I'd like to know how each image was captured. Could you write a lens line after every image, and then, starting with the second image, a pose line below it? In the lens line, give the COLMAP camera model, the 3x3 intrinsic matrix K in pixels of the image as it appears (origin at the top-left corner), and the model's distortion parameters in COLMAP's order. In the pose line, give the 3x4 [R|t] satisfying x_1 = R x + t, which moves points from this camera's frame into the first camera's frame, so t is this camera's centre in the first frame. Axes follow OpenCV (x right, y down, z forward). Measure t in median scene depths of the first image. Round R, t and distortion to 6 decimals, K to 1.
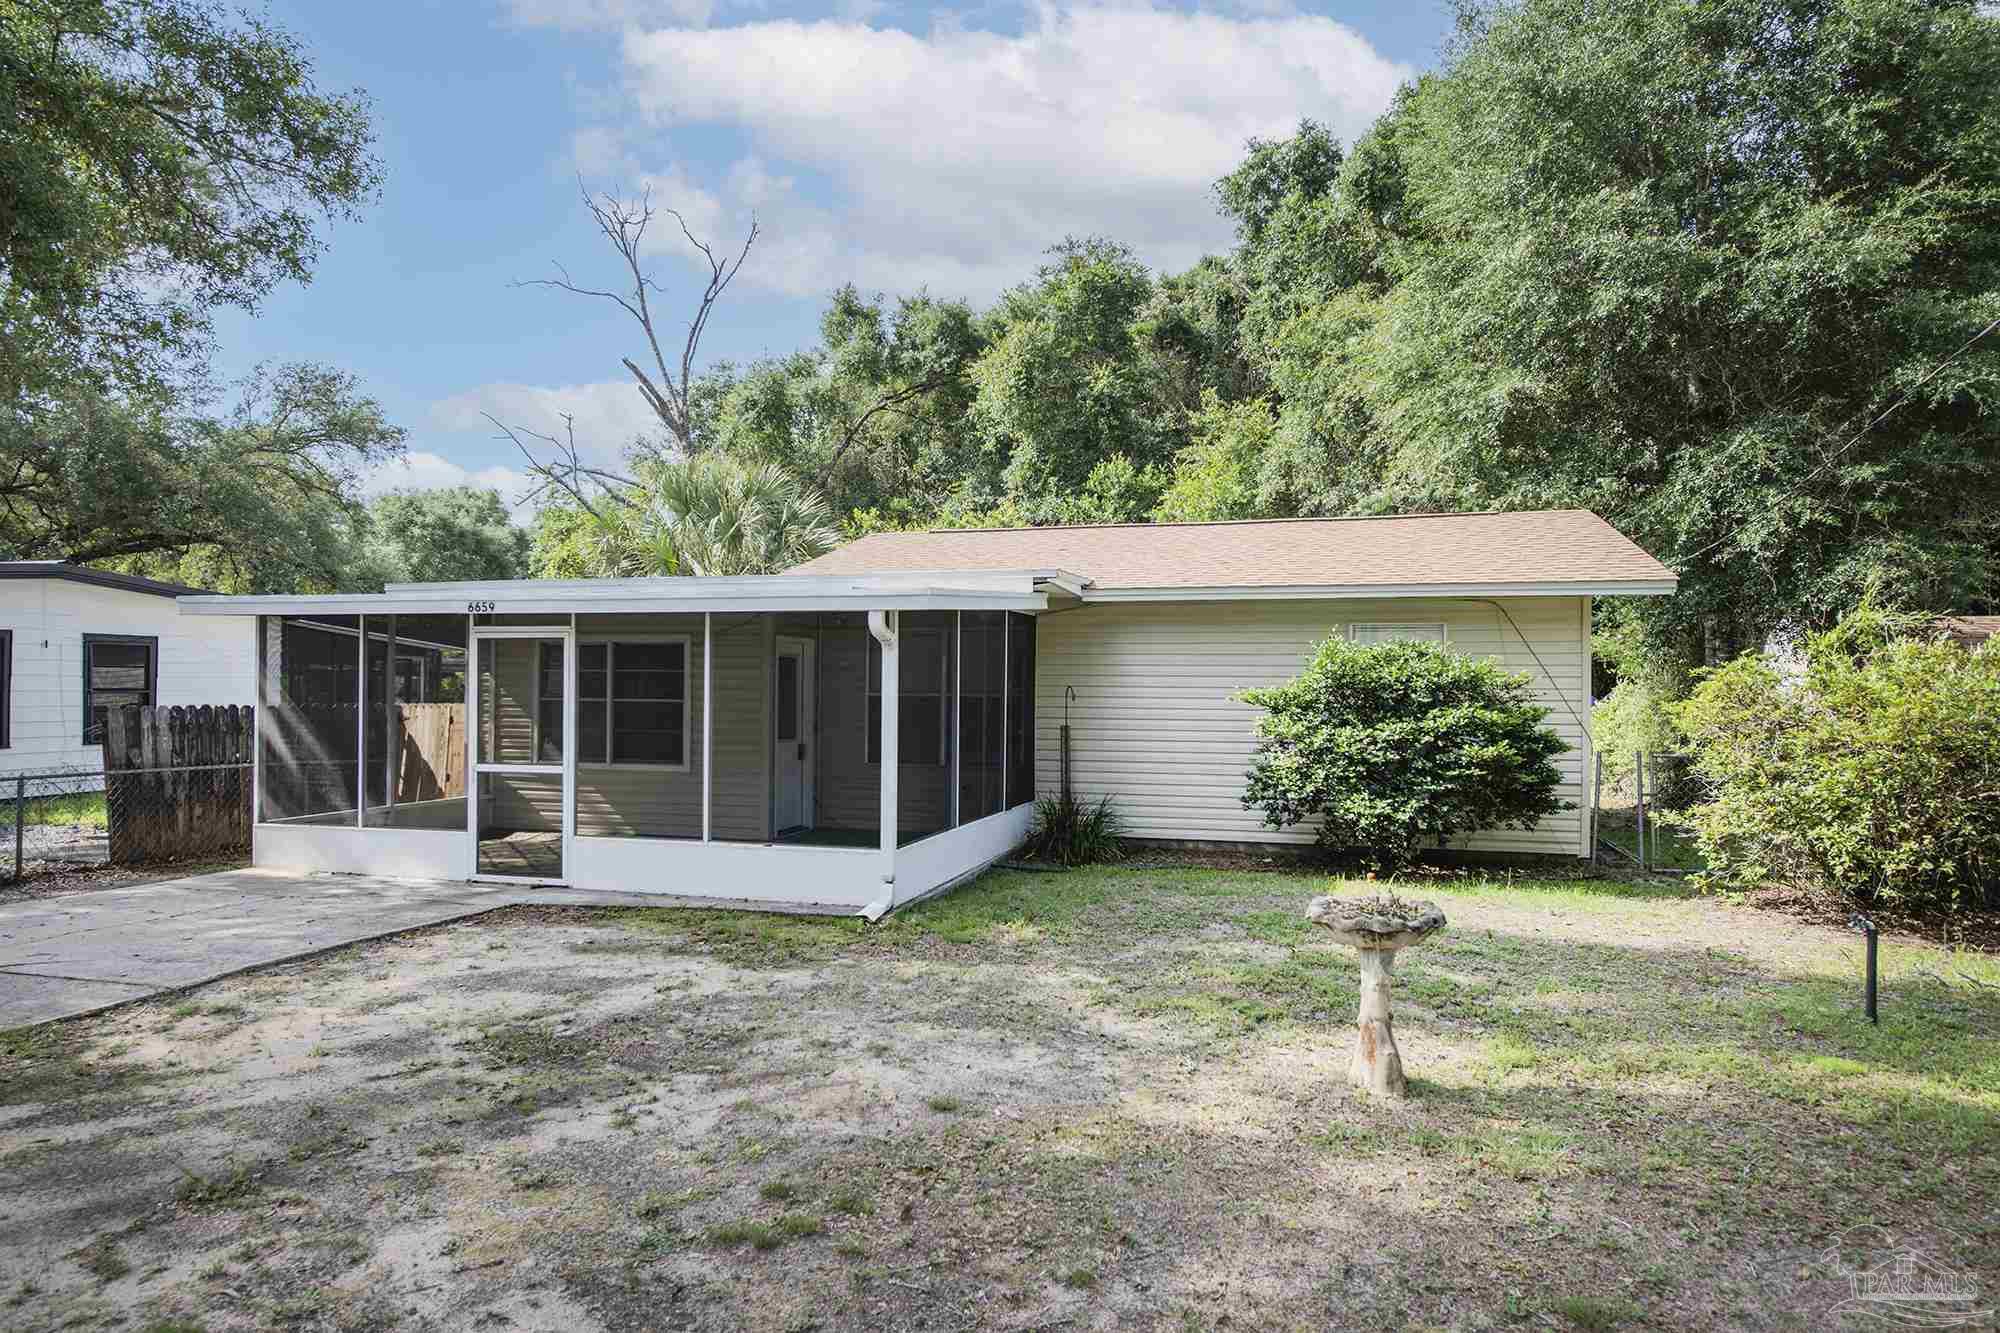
lens RADIAL K [[1247.3, 0, 998.7], [0, 1247.3, 675.5], [0, 0, 1]] dist [-0.007882, 0.002978]
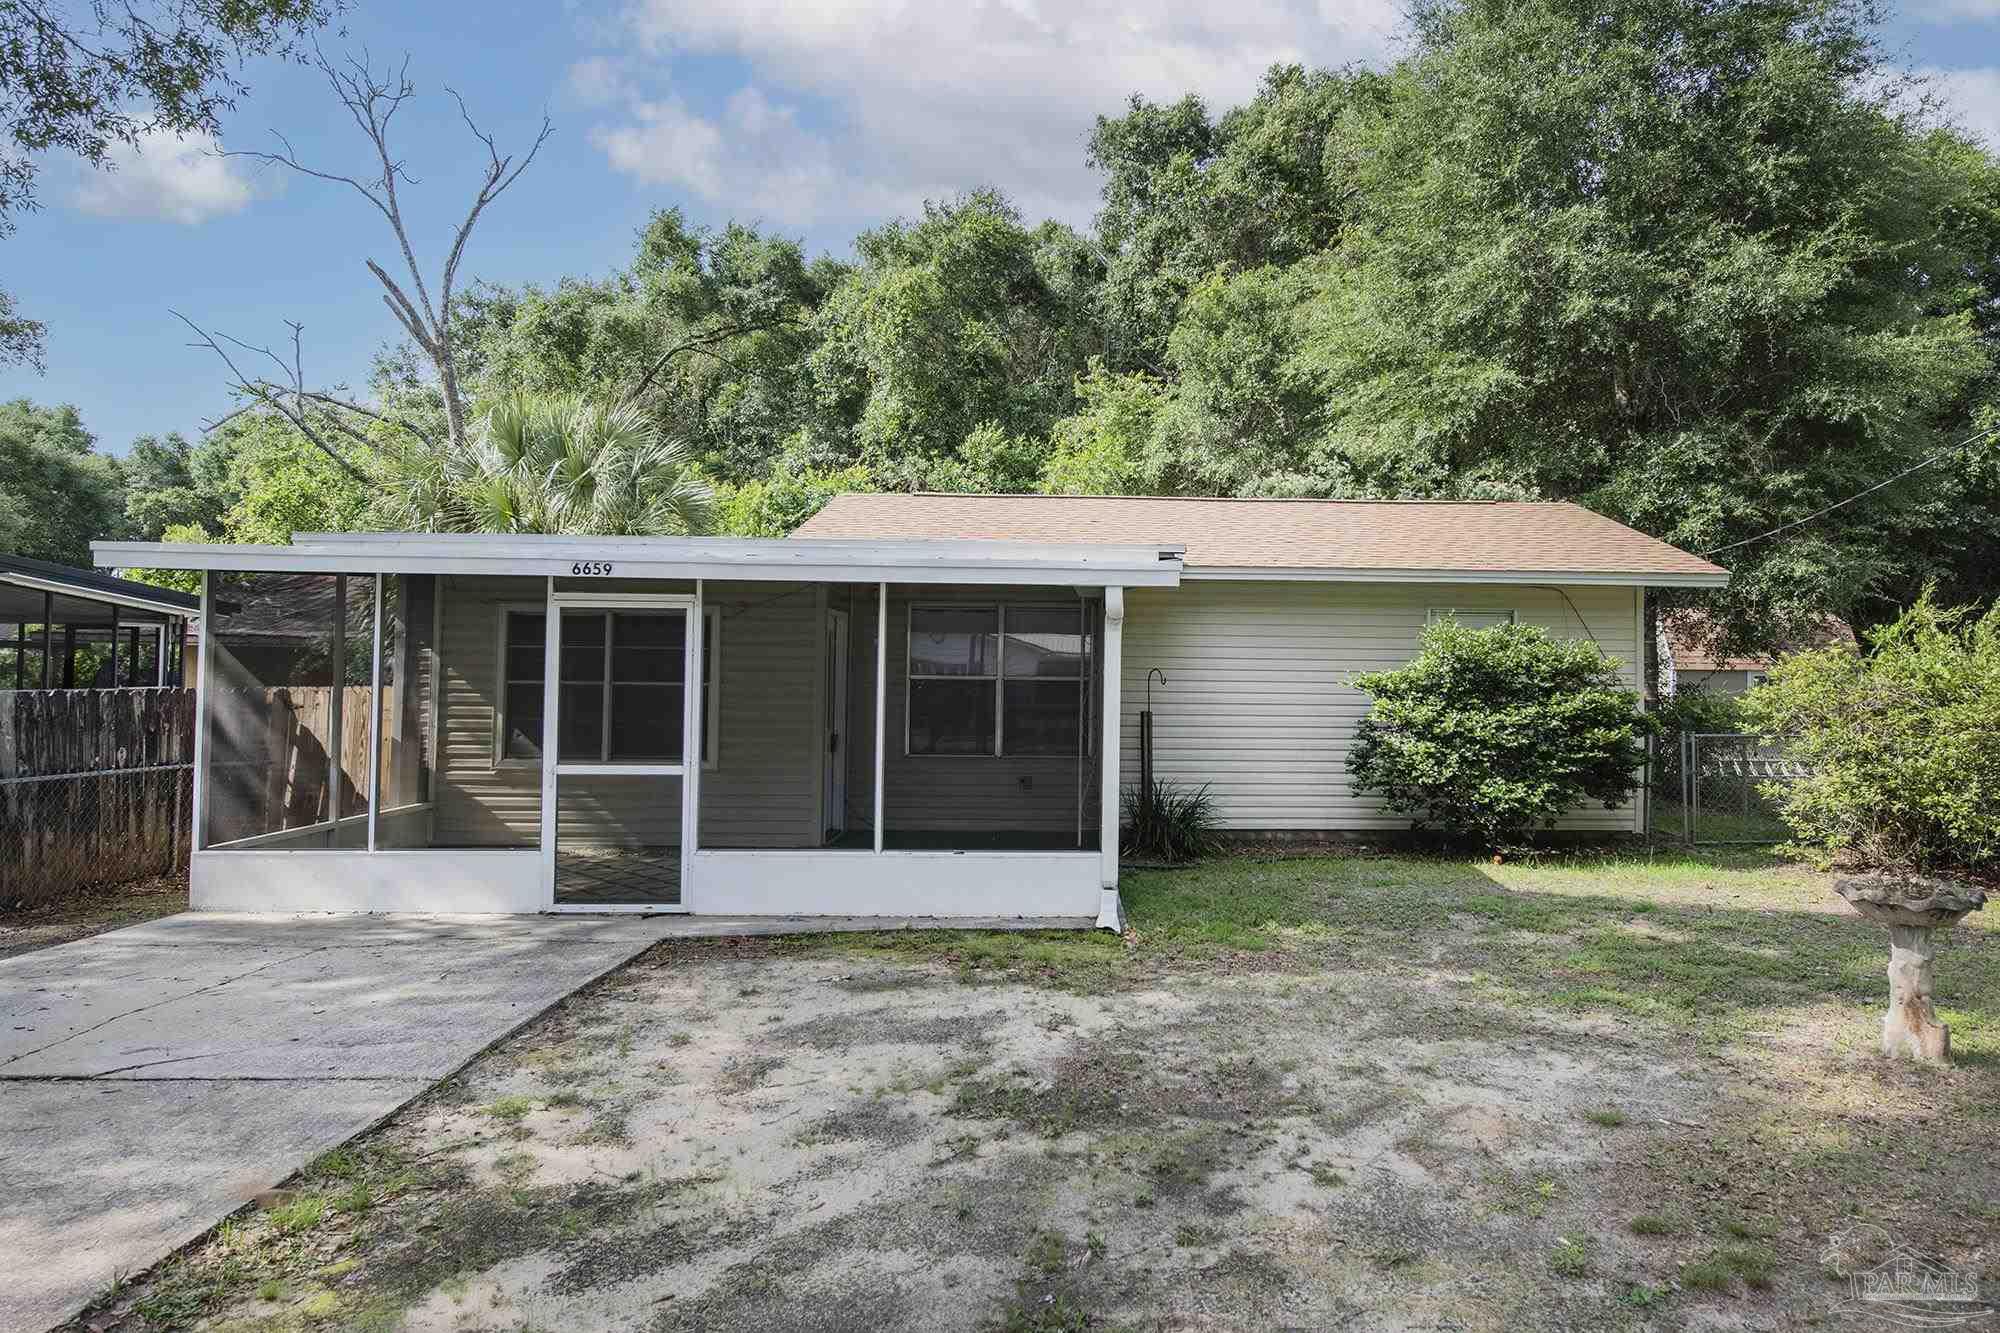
lens RADIAL K [[1348.4, 0, 1000.2], [0, 1348.4, 611.7], [0, 0, 1]] dist [-0.000775, -0.003210]
pose [[0.947627, 0.017059, 0.318924, -0.428216], [-0.007748, 0.999507, -0.030441, -0.003065], [-0.319286, 0.026376, 0.947291, 0.089384]]
